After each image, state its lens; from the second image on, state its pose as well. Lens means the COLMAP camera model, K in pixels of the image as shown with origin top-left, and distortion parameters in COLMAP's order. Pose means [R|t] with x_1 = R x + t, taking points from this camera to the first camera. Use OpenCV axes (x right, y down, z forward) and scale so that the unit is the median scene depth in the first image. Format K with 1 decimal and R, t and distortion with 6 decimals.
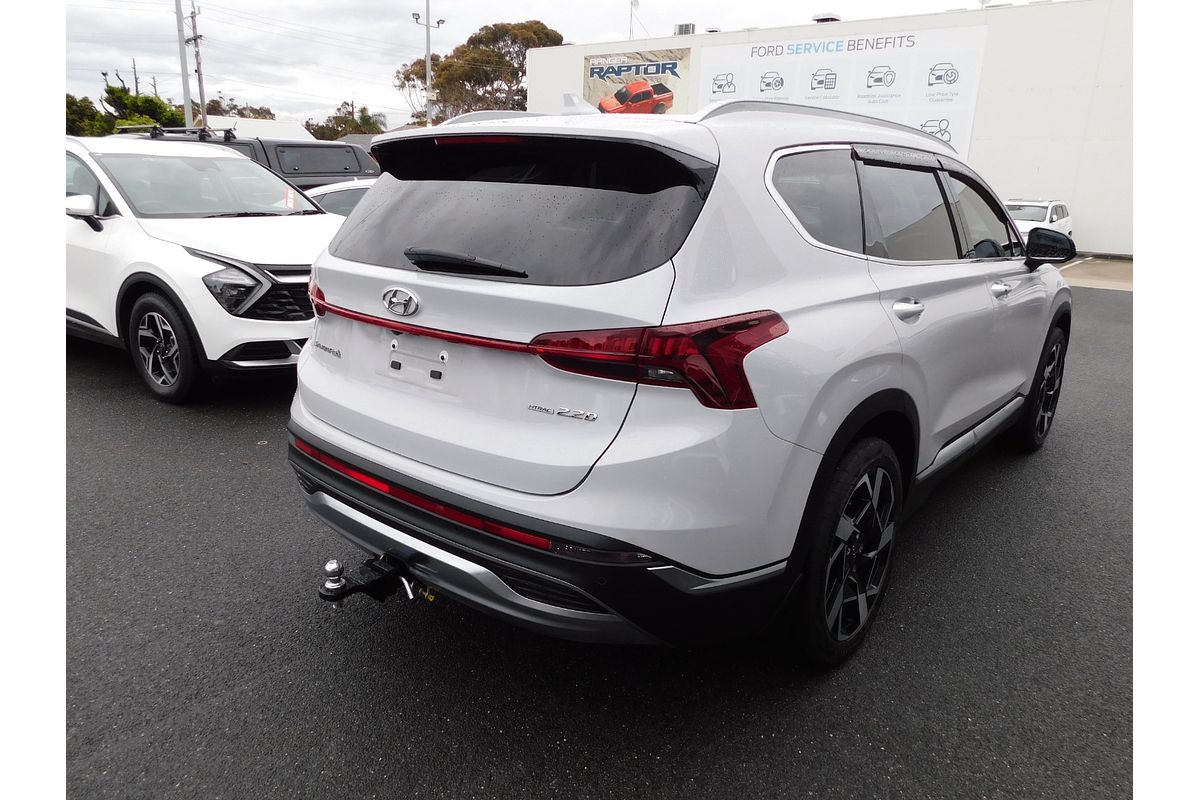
lens RADIAL K [[815.8, 0, 571.7], [0, 815.8, 378.0], [0, 0, 1]] dist [-0.003943, 0.000116]
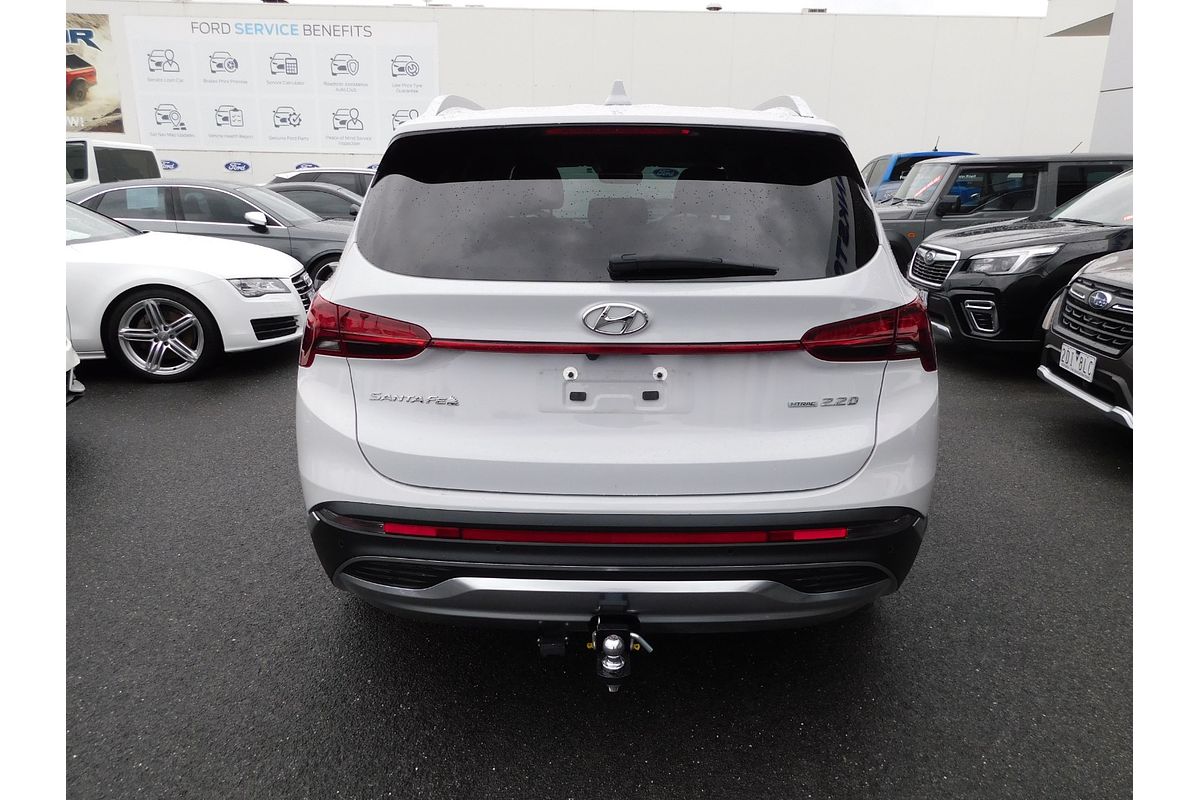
lens RADIAL K [[827.2, 0, 575.3], [0, 827.2, 380.9], [0, 0, 1]] dist [0.008791, 0.008664]
pose [[0.765203, -0.175169, 0.619500, -0.120890], [0.167145, 0.983330, 0.071589, -0.015099], [-0.621713, 0.048766, 0.781726, 0.052986]]
